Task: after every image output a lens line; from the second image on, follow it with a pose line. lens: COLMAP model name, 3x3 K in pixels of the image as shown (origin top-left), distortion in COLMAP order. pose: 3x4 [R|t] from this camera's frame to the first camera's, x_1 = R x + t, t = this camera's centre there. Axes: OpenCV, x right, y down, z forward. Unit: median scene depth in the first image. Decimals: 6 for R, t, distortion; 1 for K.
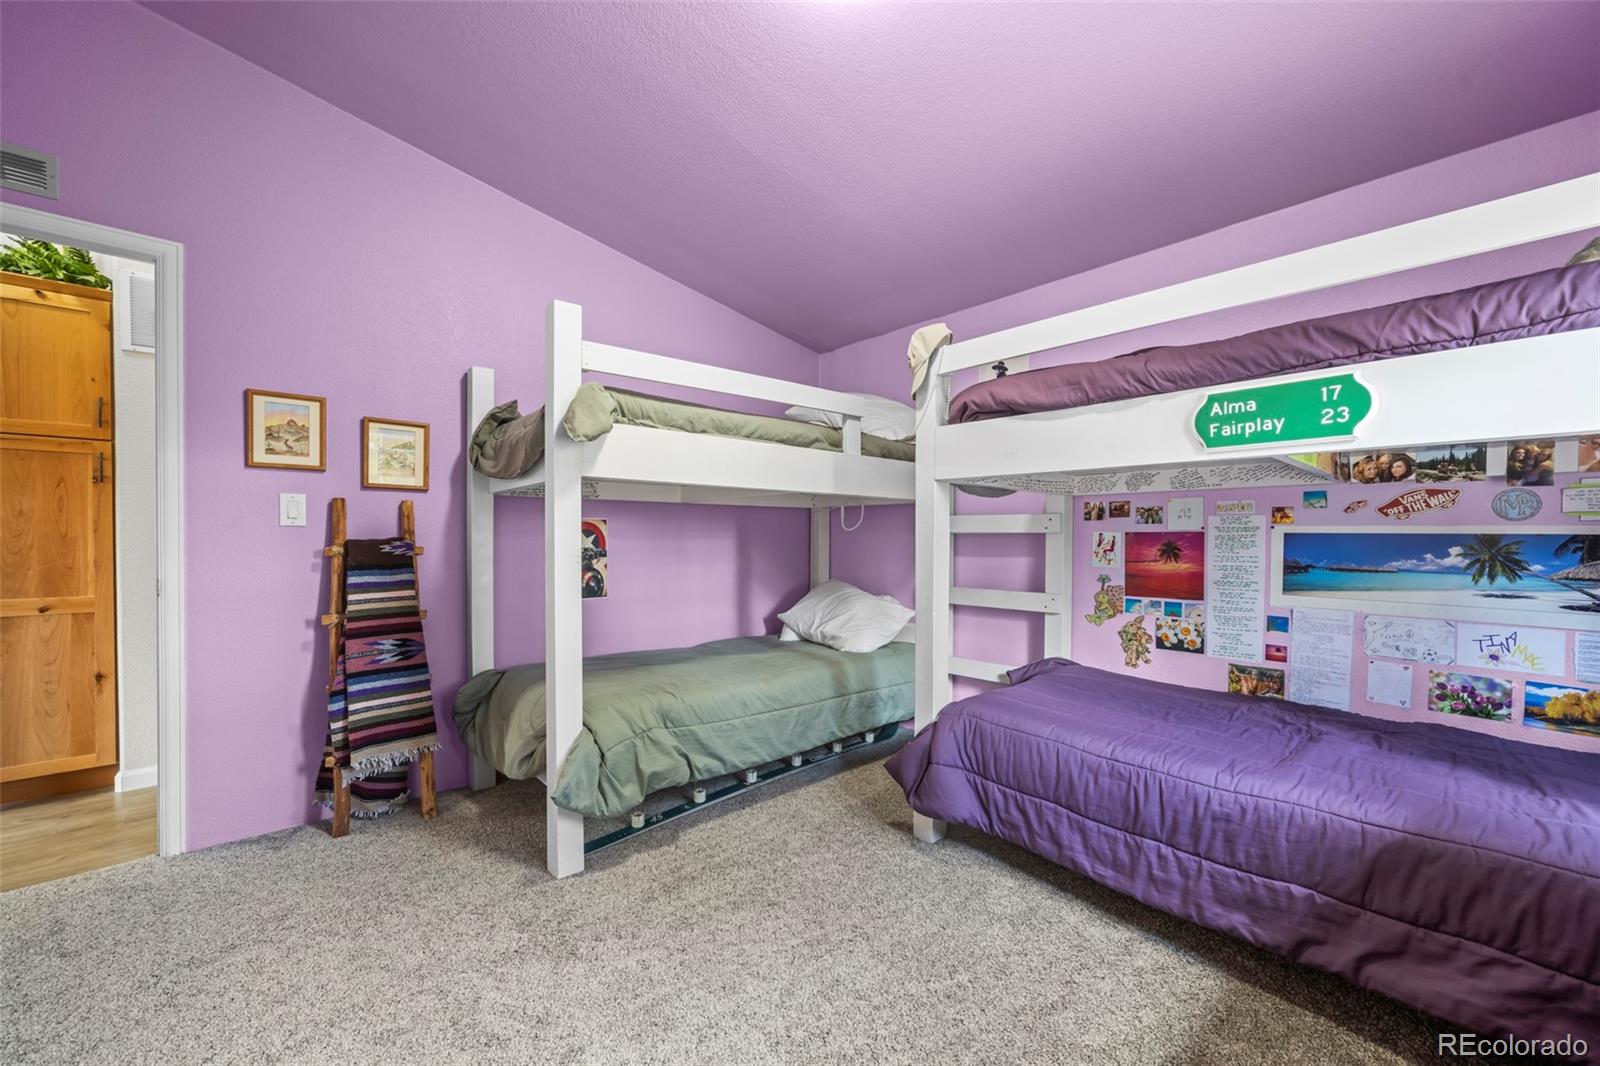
lens RADIAL K [[636.4, 0, 794.9], [0, 636.4, 539.4], [0, 0, 1]] dist [-0.021350, 0.007896]
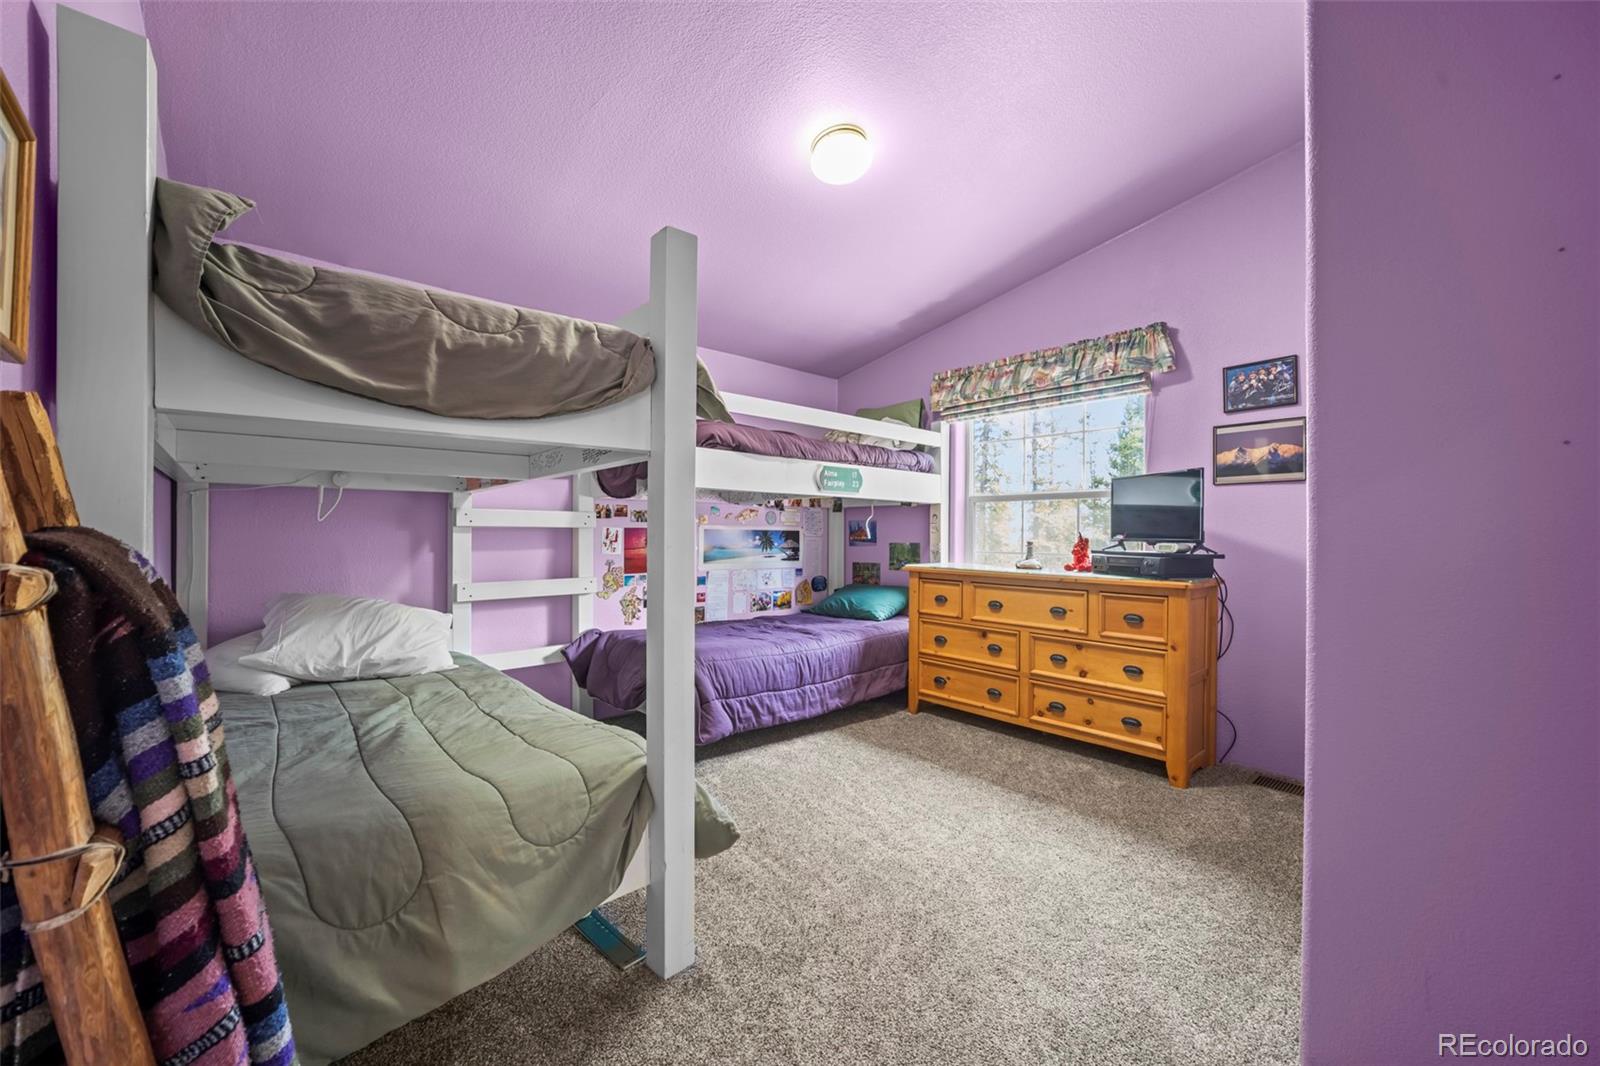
lens RADIAL K [[644.1, 0, 795.9], [0, 644.1, 527.2], [0, 0, 1]] dist [-0.020005, 0.000647]
pose [[-0.029038, 0.006547, 0.999557, -1.260868], [0.000801, 0.999978, -0.006526, -0.004261], [-0.999578, 0.000611, -0.029043, 0.952770]]
